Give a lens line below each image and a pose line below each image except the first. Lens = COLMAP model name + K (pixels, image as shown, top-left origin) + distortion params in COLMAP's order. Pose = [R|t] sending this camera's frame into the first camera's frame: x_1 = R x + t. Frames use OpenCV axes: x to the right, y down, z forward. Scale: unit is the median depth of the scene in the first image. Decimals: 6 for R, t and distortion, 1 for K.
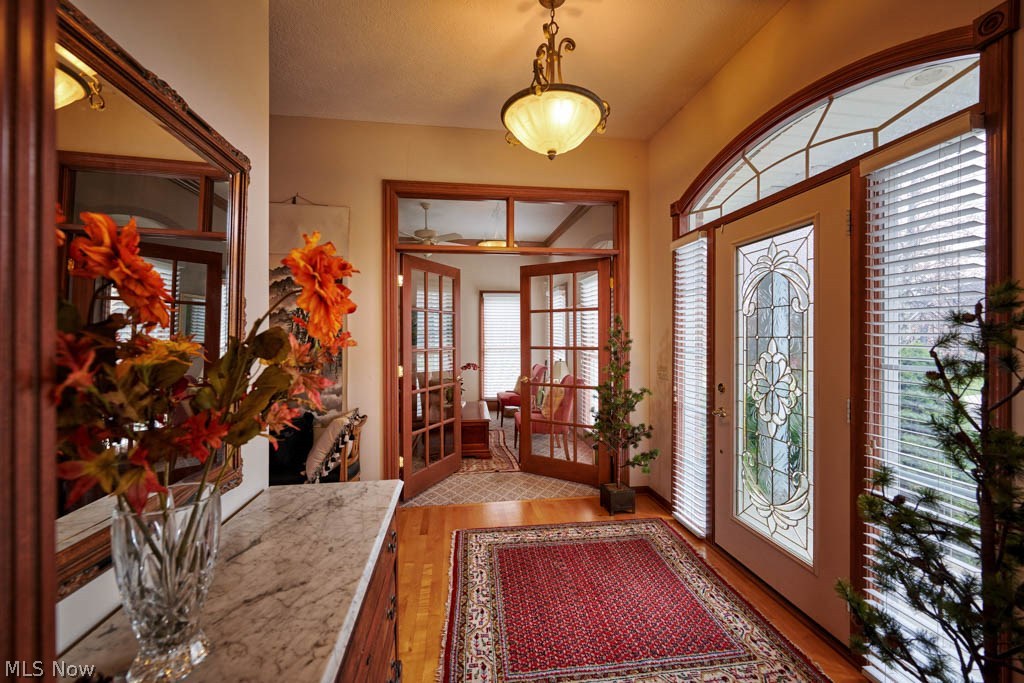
lens RADIAL K [[407.6, 0, 509.7], [0, 407.6, 336.2], [0, 0, 1]] dist [-0.002452, -0.000278]
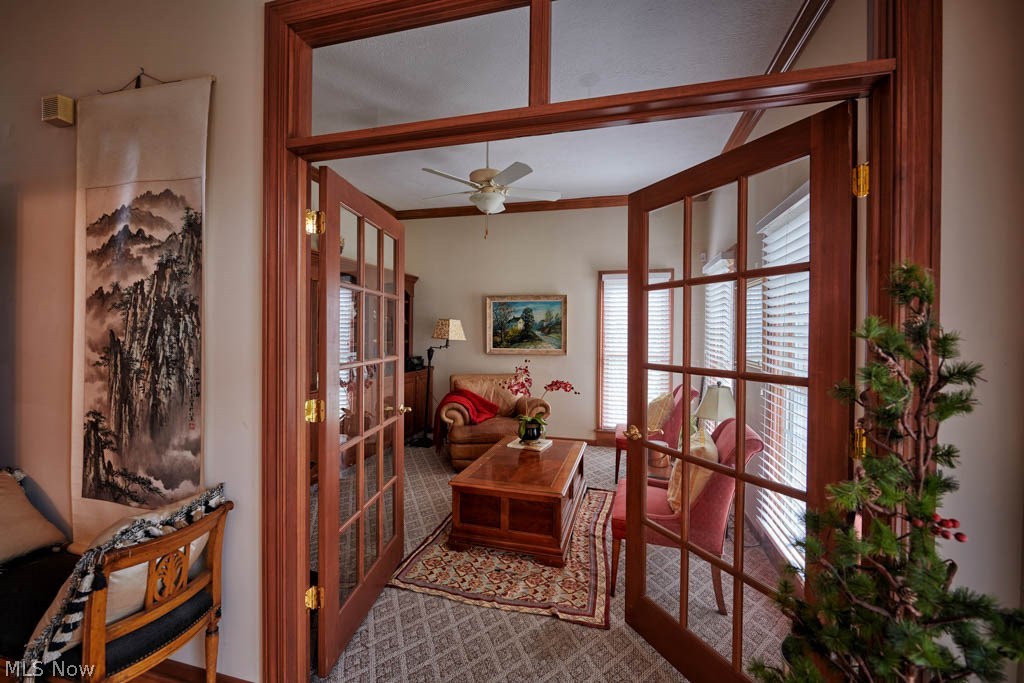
lens RADIAL K [[410.9, 0, 515.4], [0, 410.9, 338.6], [0, 0, 1]] dist [-0.003835, -0.001042]
pose [[0.923547, 0.018970, -0.383016, 0.138663], [-0.015622, 0.999808, 0.011849, -0.009911], [0.383167, -0.004960, 0.923666, 0.677475]]
